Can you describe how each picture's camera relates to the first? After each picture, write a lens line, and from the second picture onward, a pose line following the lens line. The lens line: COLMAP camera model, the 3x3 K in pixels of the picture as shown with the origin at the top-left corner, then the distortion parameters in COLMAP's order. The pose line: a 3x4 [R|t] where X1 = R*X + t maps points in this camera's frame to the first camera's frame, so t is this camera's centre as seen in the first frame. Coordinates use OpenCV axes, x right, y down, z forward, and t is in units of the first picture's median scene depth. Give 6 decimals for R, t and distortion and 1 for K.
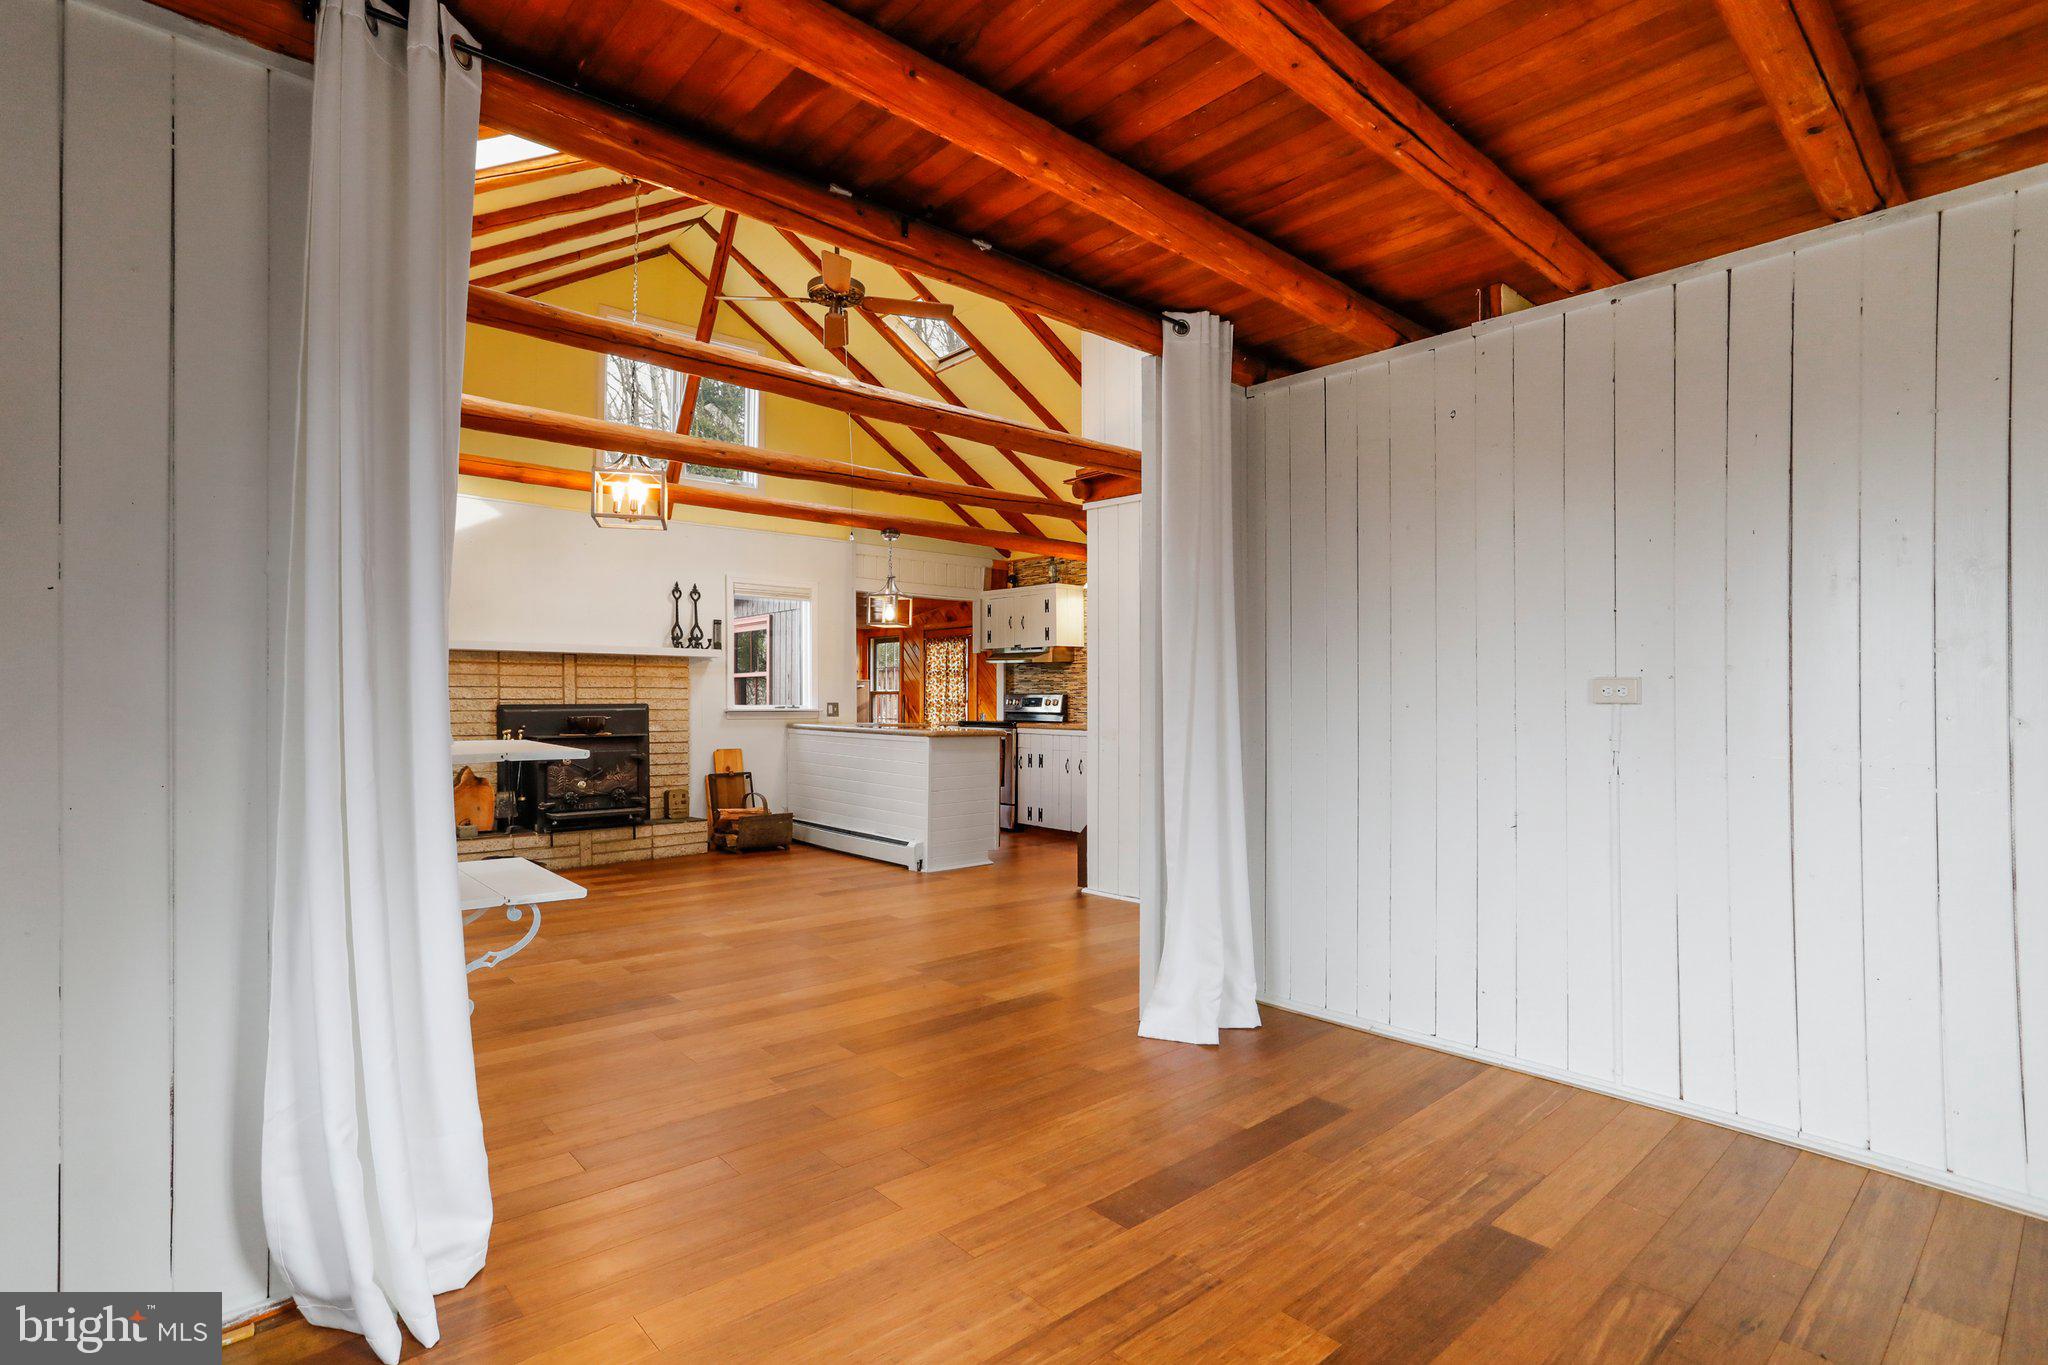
lens RADIAL K [[998.2, 0, 1003.8], [0, 998.2, 682.5], [0, 0, 1]] dist [-0.050573, 0.031487]
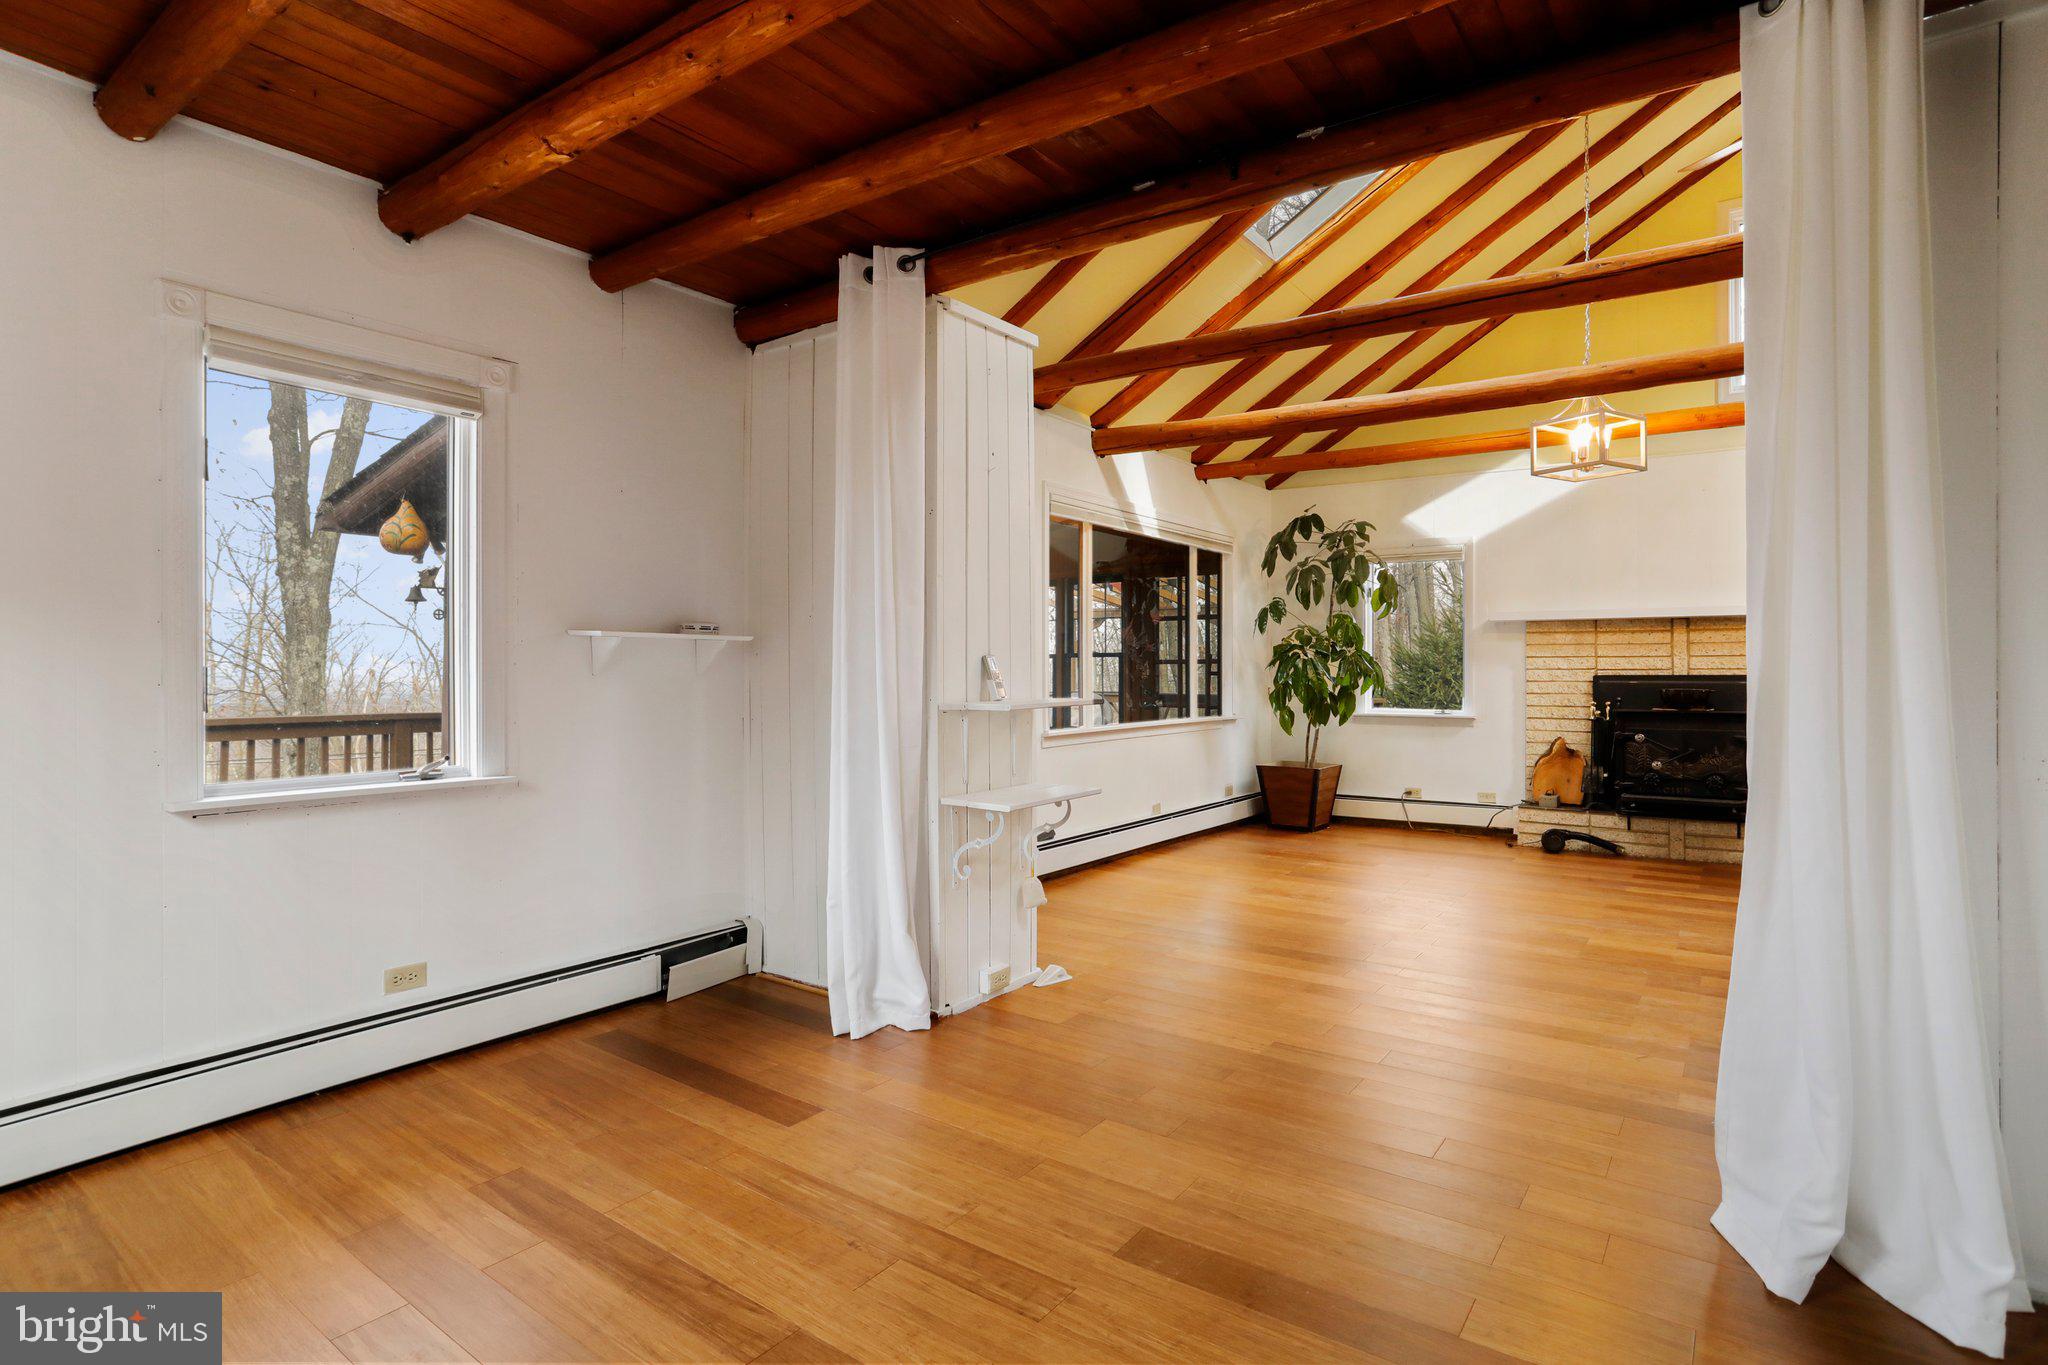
lens RADIAL K [[1030.9, 0, 1011.1], [0, 1030.9, 667.7], [0, 0, 1]] dist [-0.039033, 0.010846]
pose [[0.223493, -0.001657, -0.974704, 0.287220], [0.014884, 0.999888, 0.001713, 0.004492], [0.974592, -0.014890, 0.223492, 0.201564]]
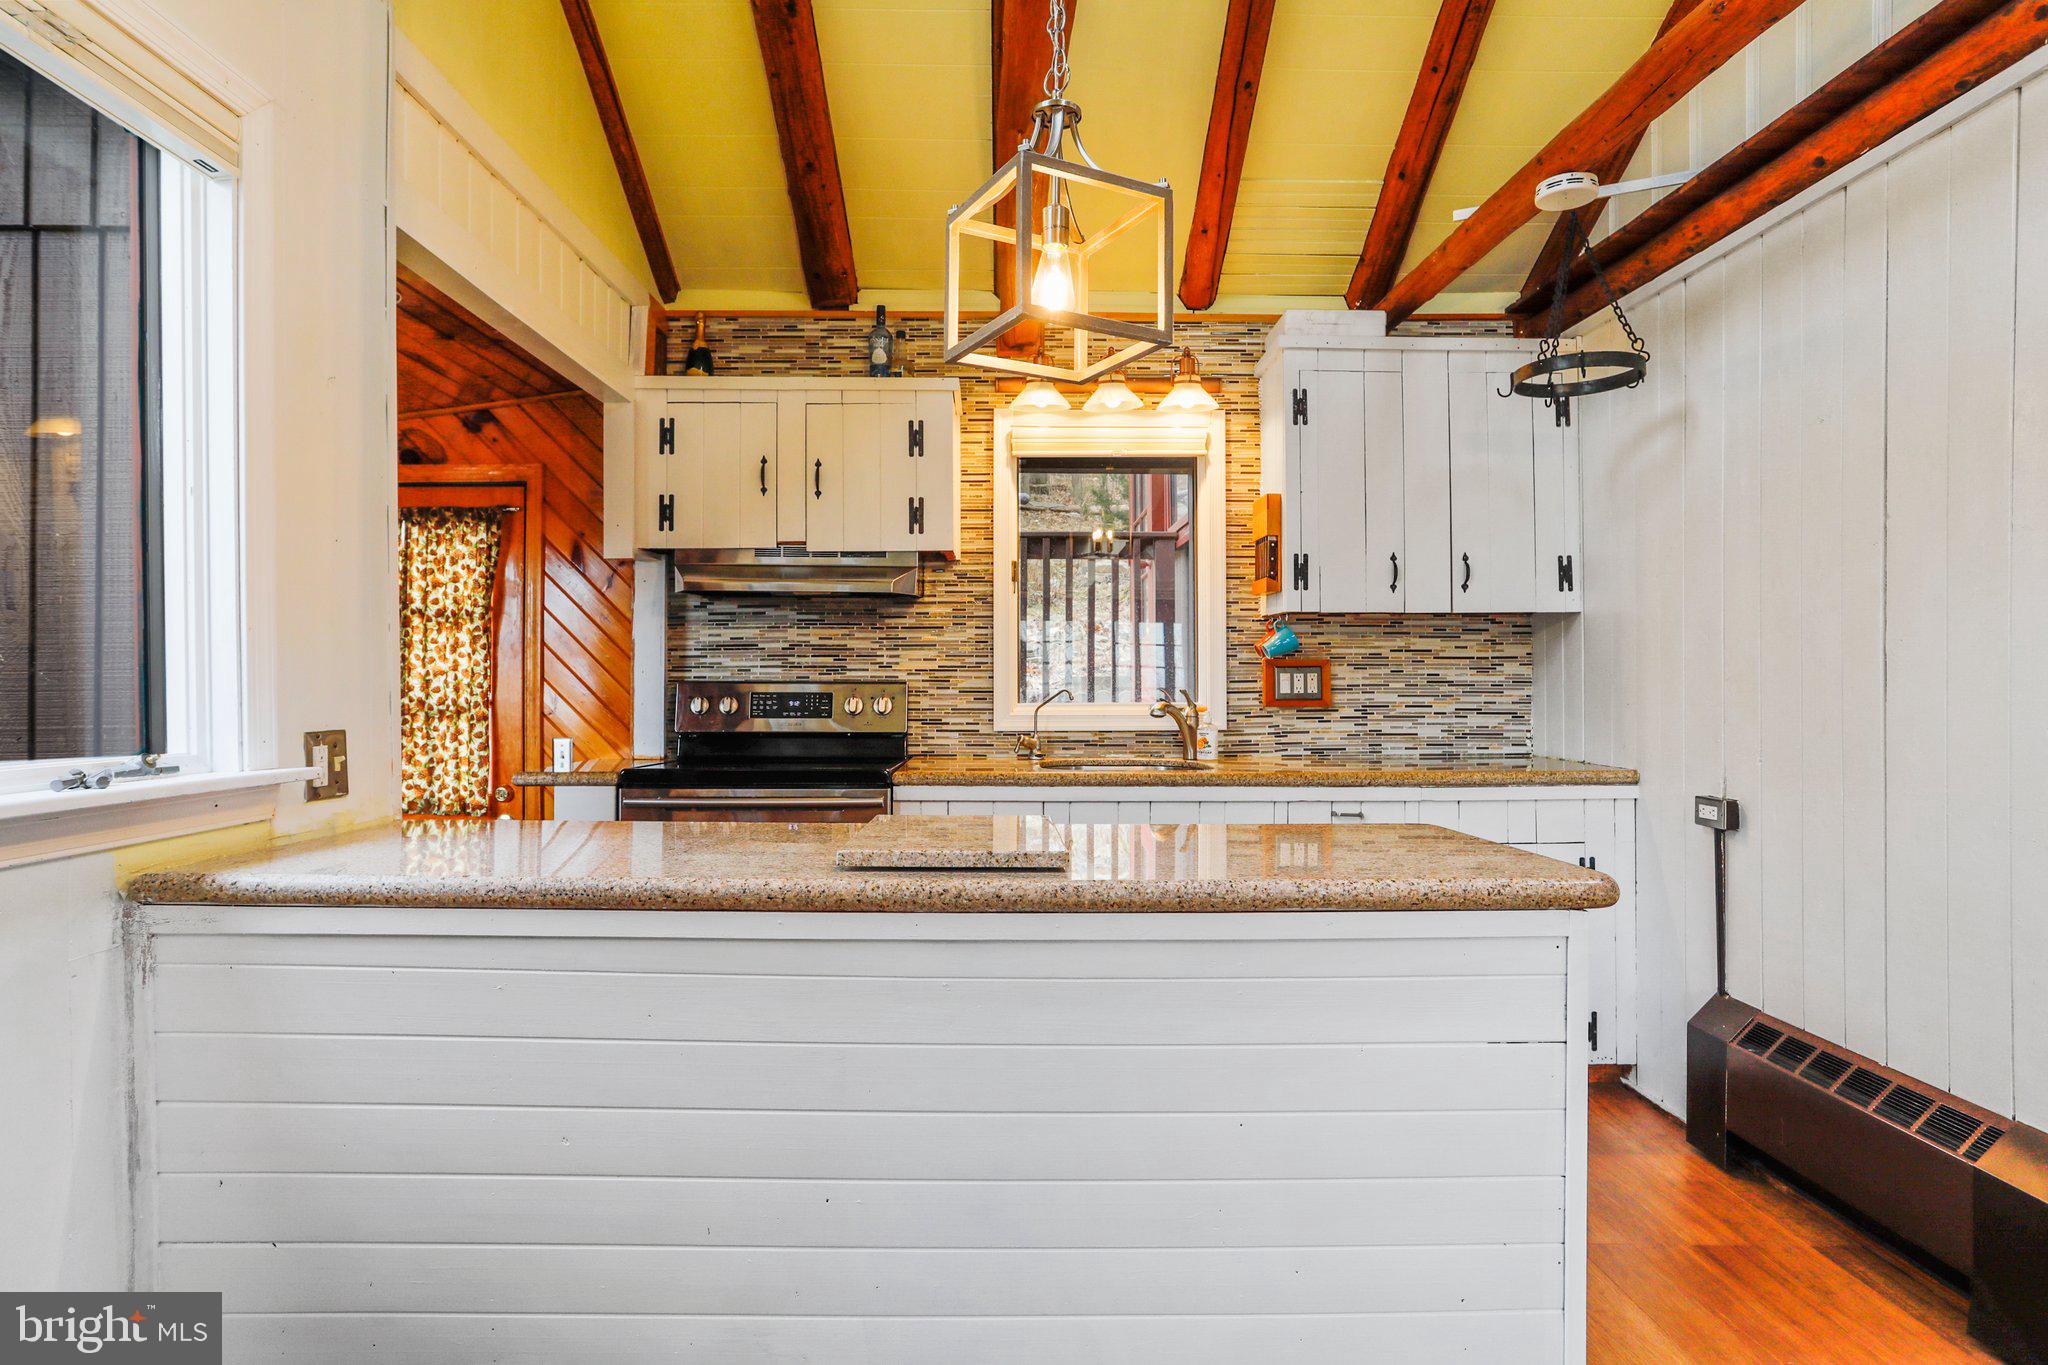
lens RADIAL K [[1105.2, 0, 1008.3], [0, 1105.2, 665.8], [0, 0, 1]] dist [-0.044110, 0.004596]
pose [[0.645351, 0.007251, 0.763852, -0.280241], [-0.009381, 0.999955, -0.001567, 0.006672], [-0.763829, -0.006154, 0.645389, 0.844391]]
